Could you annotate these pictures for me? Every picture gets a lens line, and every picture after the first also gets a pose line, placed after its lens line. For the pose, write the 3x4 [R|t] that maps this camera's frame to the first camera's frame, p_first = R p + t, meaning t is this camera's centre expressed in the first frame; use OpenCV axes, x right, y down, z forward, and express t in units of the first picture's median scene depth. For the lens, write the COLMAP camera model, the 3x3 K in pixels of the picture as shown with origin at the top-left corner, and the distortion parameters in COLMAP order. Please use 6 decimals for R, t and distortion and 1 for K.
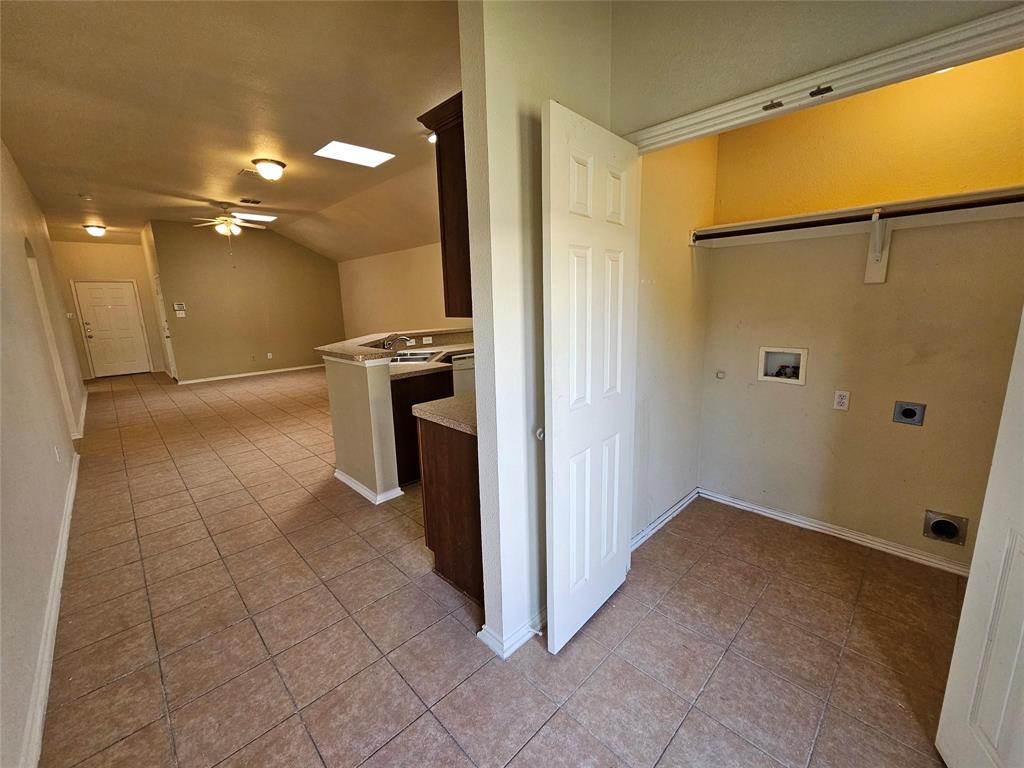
lens RADIAL K [[416.2, 0, 516.2], [0, 416.2, 384.2], [0, 0, 1]] dist [-0.000874, 0.000569]
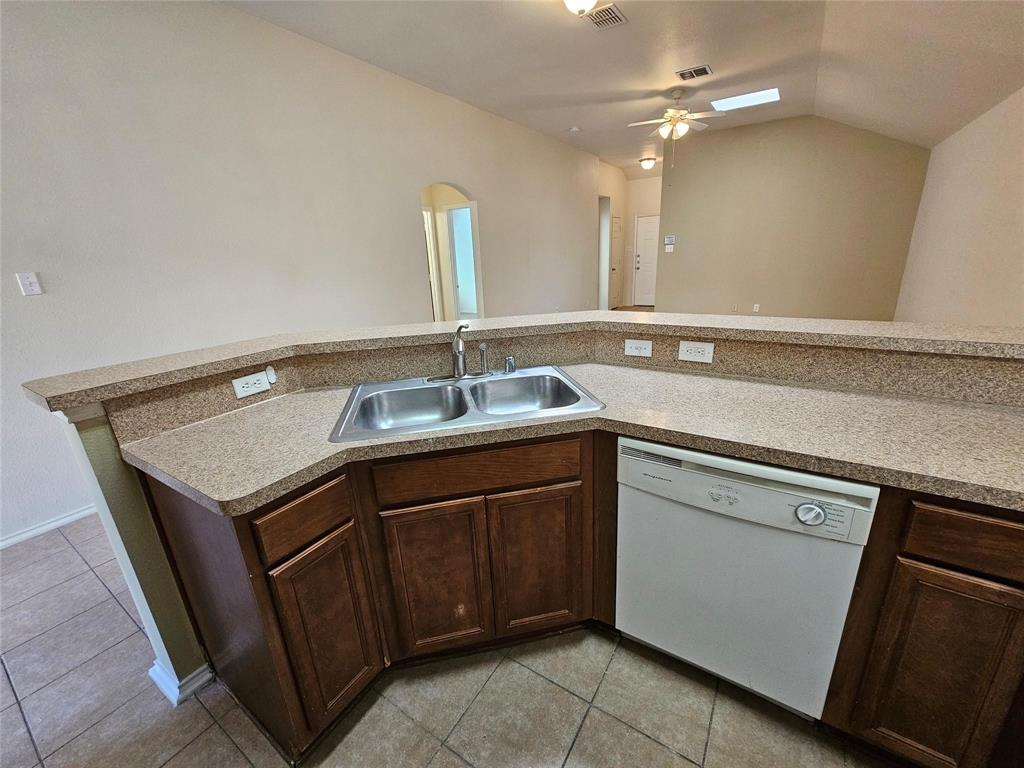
lens RADIAL K [[416.2, 0, 518.2], [0, 416.2, 383.0], [0, 0, 1]] dist [-0.000874, 0.000569]
pose [[0.224515, 0.310100, -0.923813, 0.067638], [-0.159340, 0.946939, 0.279138, -0.153000], [0.961355, 0.084530, 0.262013, 0.787365]]
